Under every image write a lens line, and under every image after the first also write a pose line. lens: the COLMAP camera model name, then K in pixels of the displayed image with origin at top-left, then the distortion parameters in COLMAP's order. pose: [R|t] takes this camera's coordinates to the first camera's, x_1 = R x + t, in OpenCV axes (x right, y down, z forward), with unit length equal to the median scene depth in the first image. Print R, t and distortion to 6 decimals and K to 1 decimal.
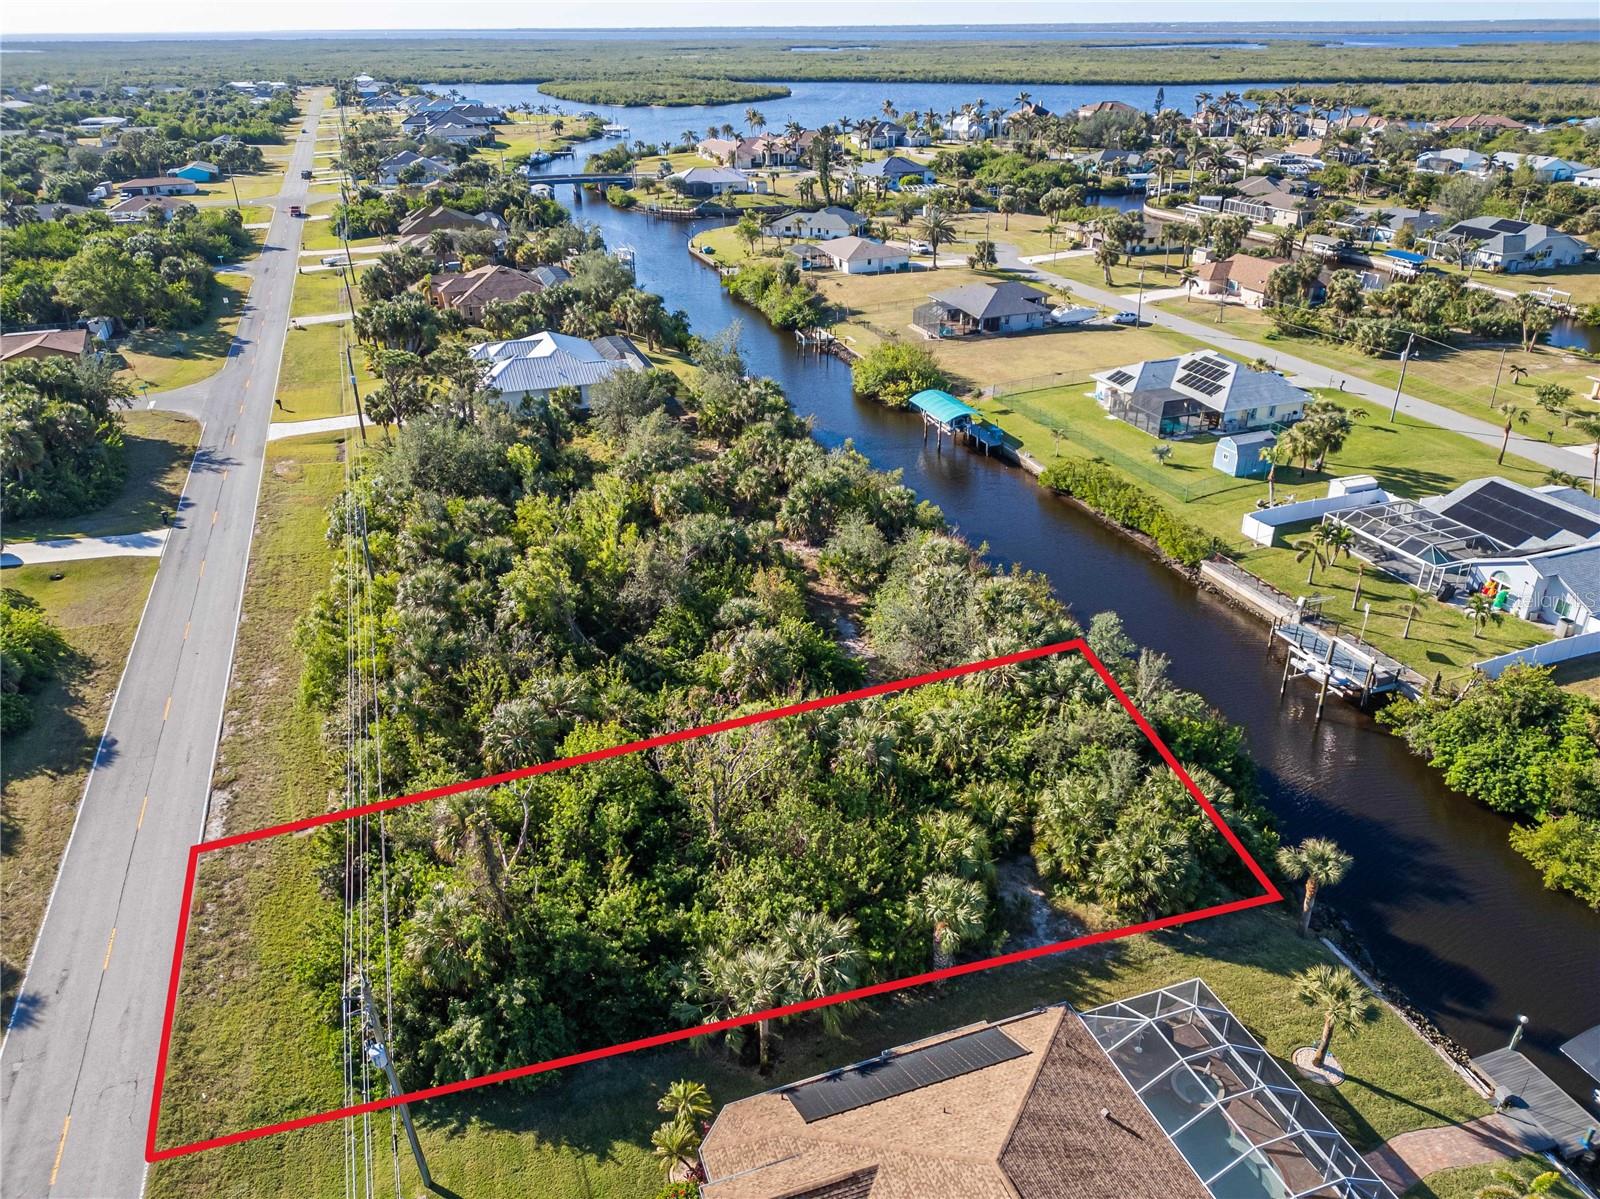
lens RADIAL K [[1134.6, 0, 800.0], [0, 1134.6, 599.5], [0, 0, 1]] dist [0.048633, -0.058484]
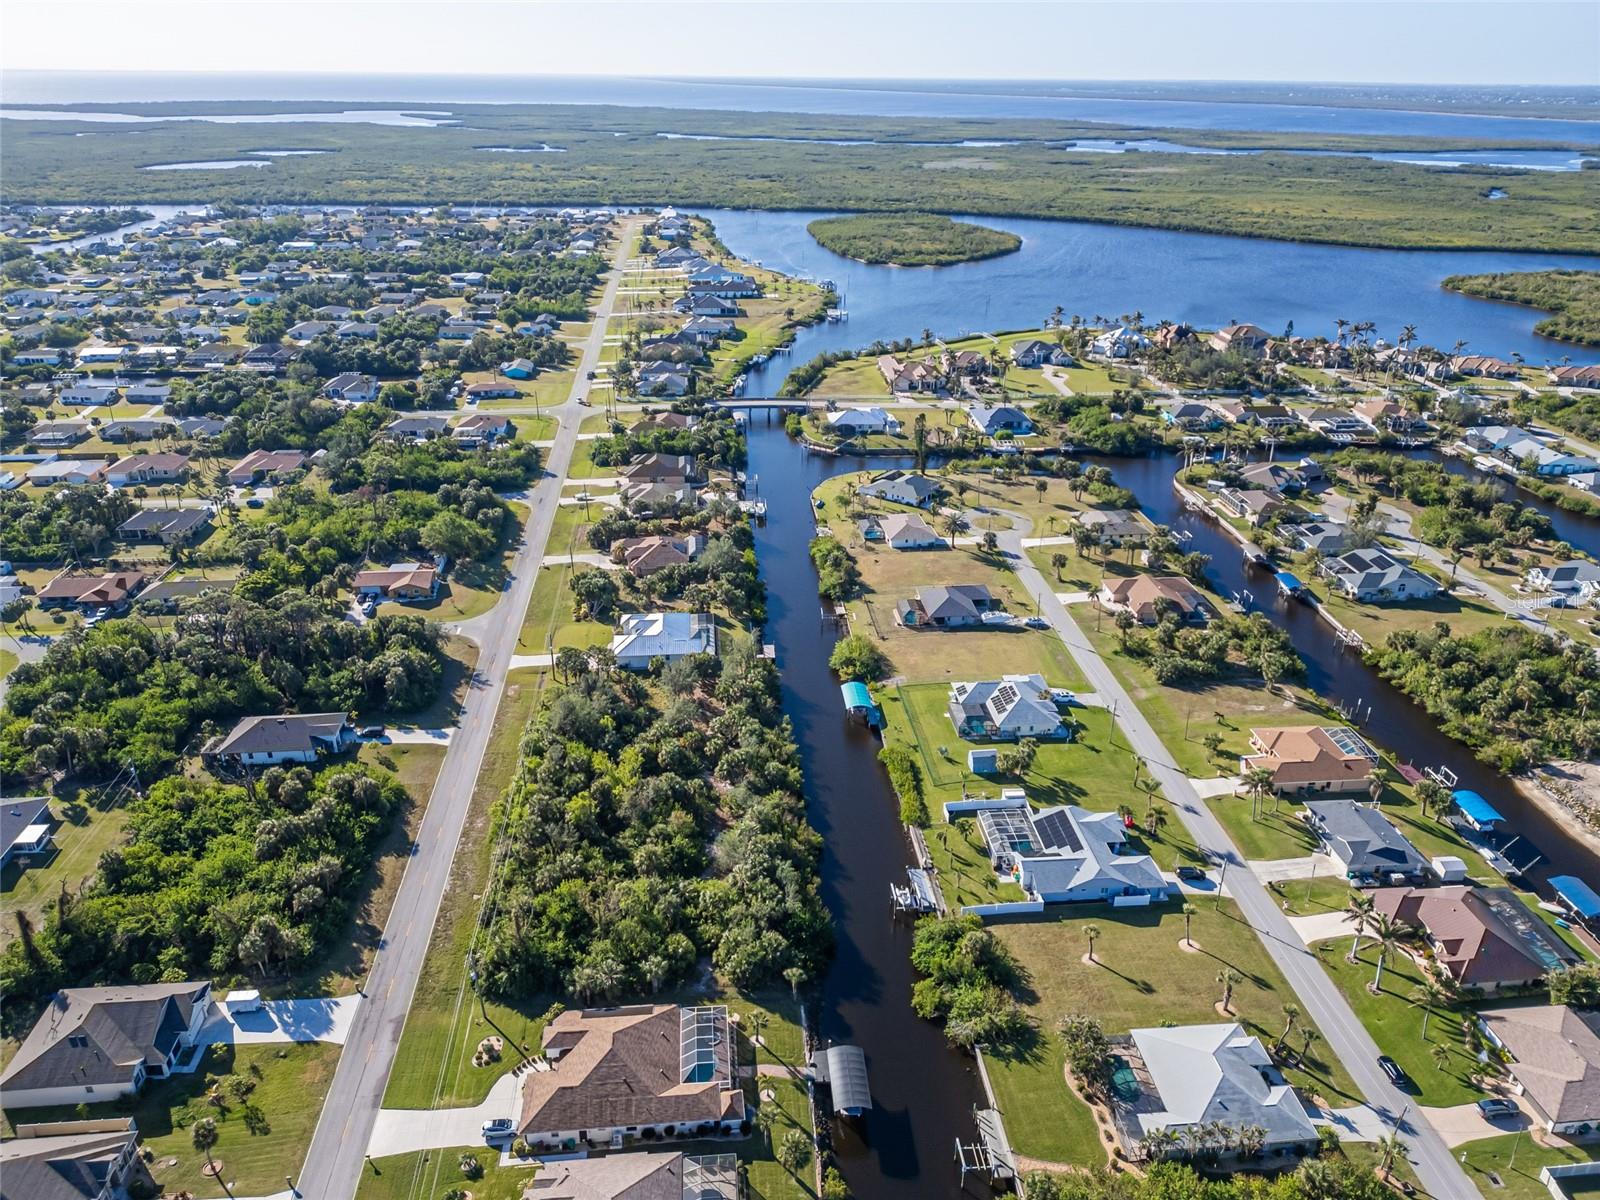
lens RADIAL K [[1129.7, 0, 798.7], [0, 1129.7, 602.7], [0, 0, 1]] dist [0.070917, -0.091944]
pose [[0.967922, 0.120267, -0.220598, 0.572874], [-0.126849, 0.991795, -0.015864, -0.379855], [0.216880, 0.043338, 0.975236, -1.051977]]
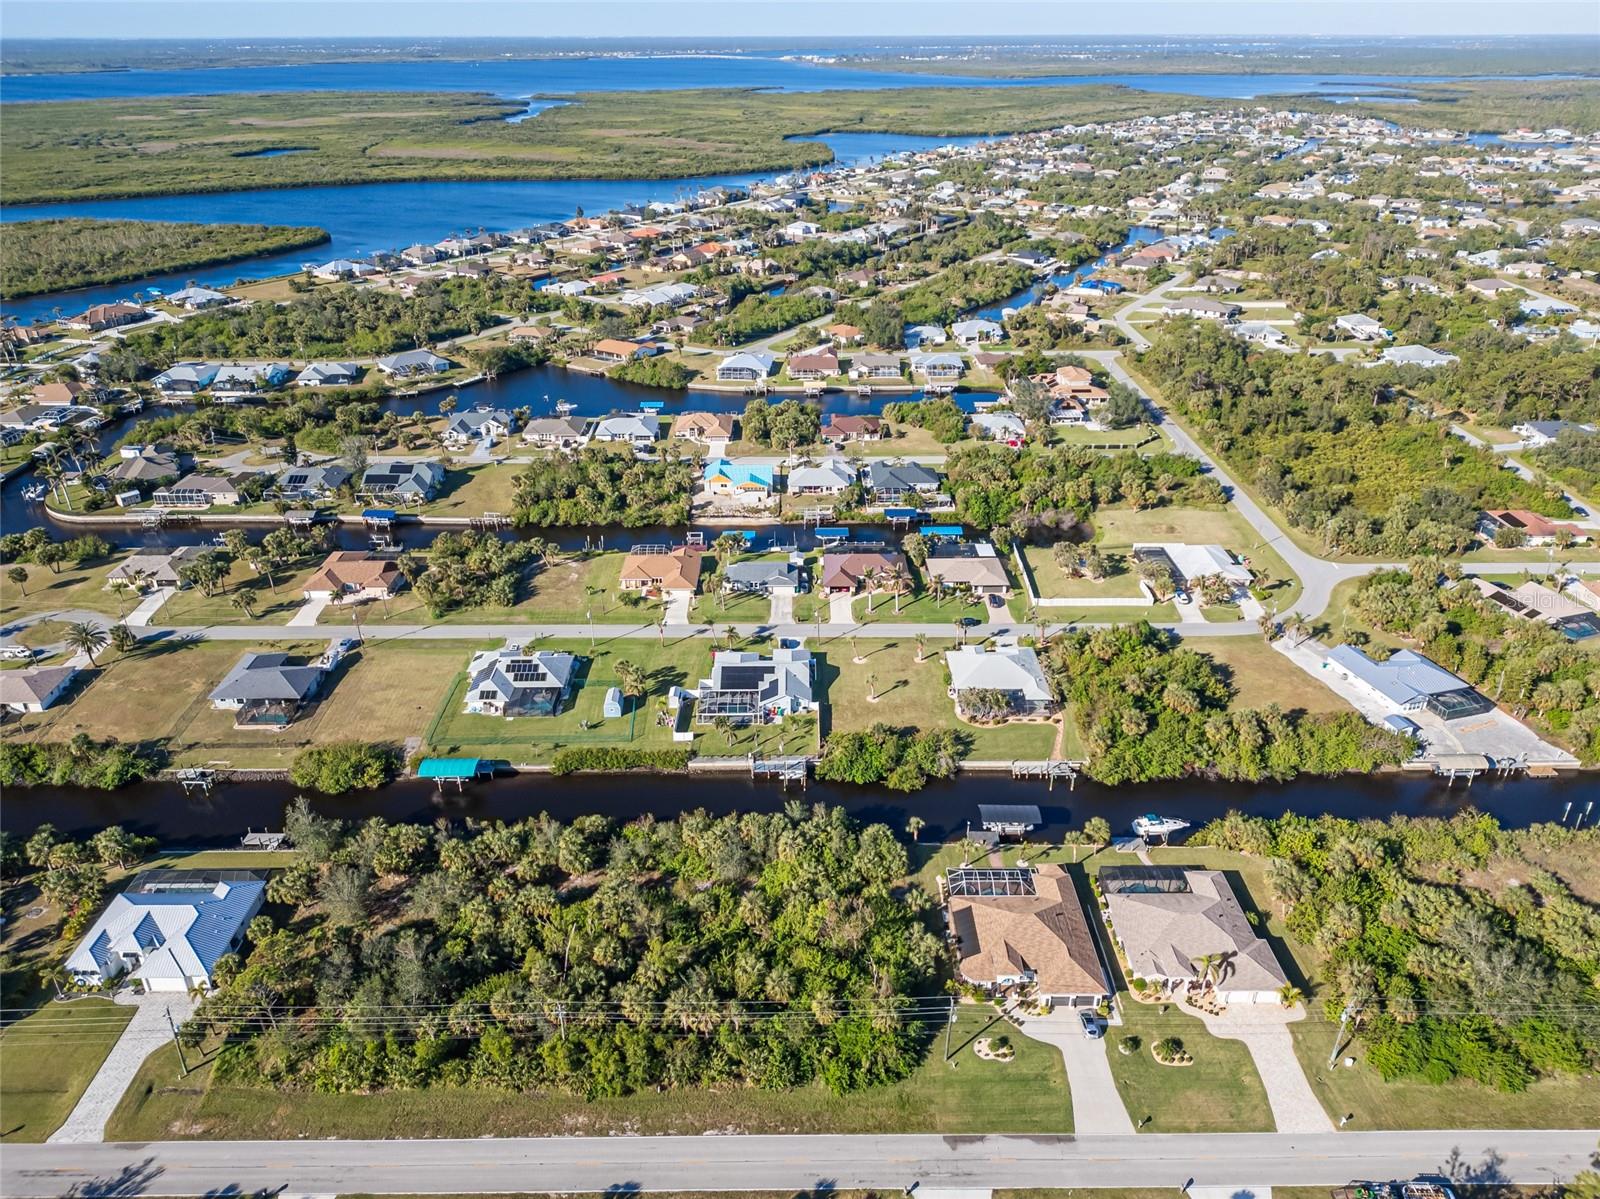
lens RADIAL K [[1129.7, 0, 798.7], [0, 1129.7, 602.2], [0, 0, 1]] dist [0.070917, -0.091944]
pose [[0.332385, -0.417236, 0.845834, -1.259211], [0.423480, 0.867360, 0.261440, -0.772814], [-0.842725, 0.271295, 0.464988, -0.232435]]
